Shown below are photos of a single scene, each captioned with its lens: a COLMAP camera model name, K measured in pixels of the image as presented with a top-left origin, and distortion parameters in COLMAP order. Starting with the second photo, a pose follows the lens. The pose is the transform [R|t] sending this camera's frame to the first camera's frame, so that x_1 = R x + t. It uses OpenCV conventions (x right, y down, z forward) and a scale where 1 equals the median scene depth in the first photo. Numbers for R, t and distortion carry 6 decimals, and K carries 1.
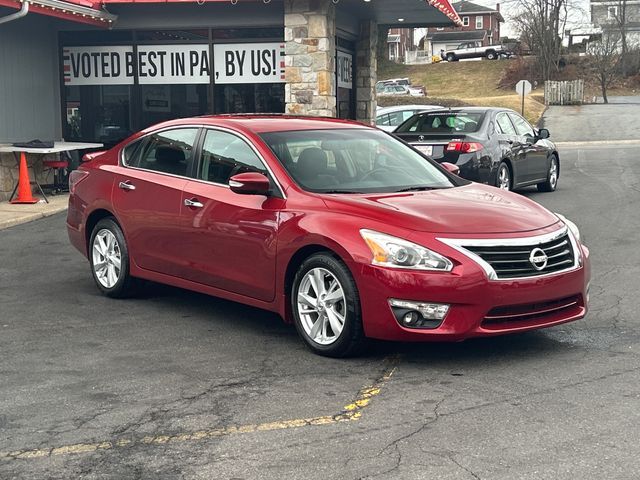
lens RADIAL K [[1080.1, 0, 322.1], [0, 1080.1, 239.1], [0, 0, 1]] dist [0.079414, 0.000000]
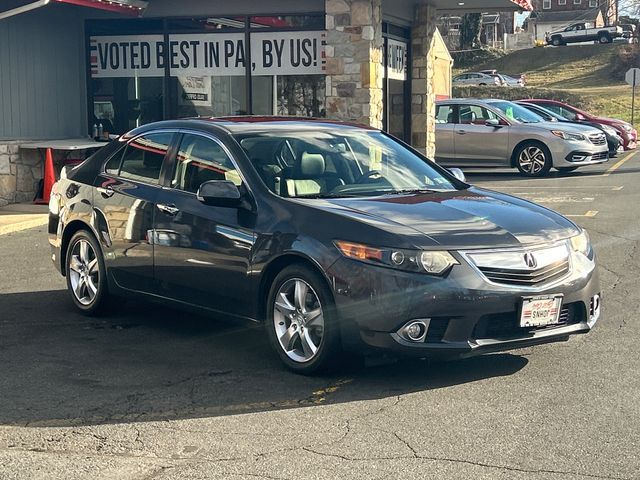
lens RADIAL K [[1254.4, 0, 319.8], [0, 1254.4, 239.6], [0, 0, 1]] dist [0.129549, 0.000000]
pose [[0.997632, 0.007131, -0.068404, 0.033235], [-0.007854, 0.999916, -0.010310, 0.006384], [0.068324, 0.010823, 0.997604, -0.061527]]
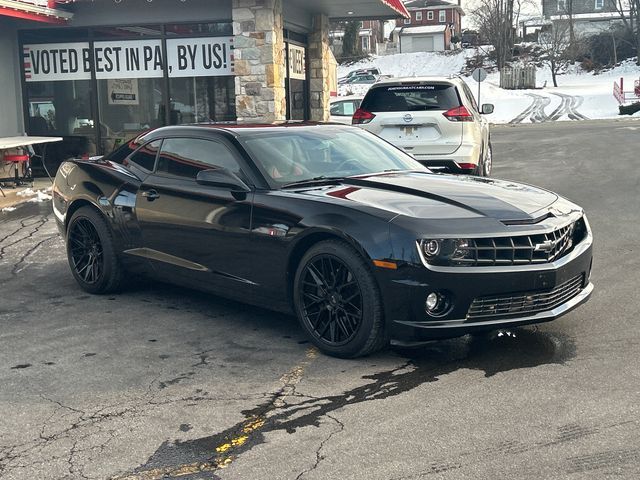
lens RADIAL K [[966.1, 0, 308.7], [0, 966.1, 237.2], [0, 0, 1]] dist [0.067593, 0.000000]
pose [[0.999800, -0.019774, 0.003004, 0.029526], [0.019696, 0.999514, 0.024157, -0.010304], [-0.003480, -0.024093, 0.999704, 0.066703]]
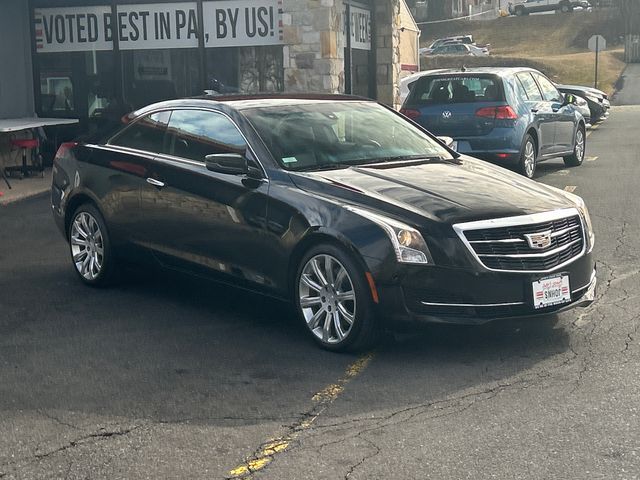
lens RADIAL K [[1191.6, 0, 301.8], [0, 1191.6, 225.5], [0, 0, 1]] dist [0.113811, 0.000000]
pose [[0.997852, -0.010462, -0.064665, 0.038841], [0.010933, 0.999916, 0.006936, -0.007085], [0.064587, -0.007628, 0.997883, 0.049826]]
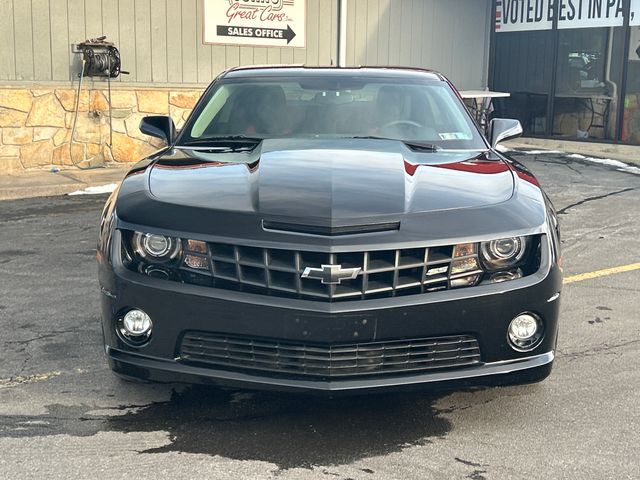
lens RADIAL K [[964.8, 0, 322.0], [0, 964.8, 244.5], [0, 0, 1]] dist [0.067033, 0.000000]
pose [[0.765149, 0.127142, -0.631175, 0.227535], [-0.087439, 0.991746, 0.093776, -0.021546], [0.637888, -0.016564, 0.769951, 0.237438]]
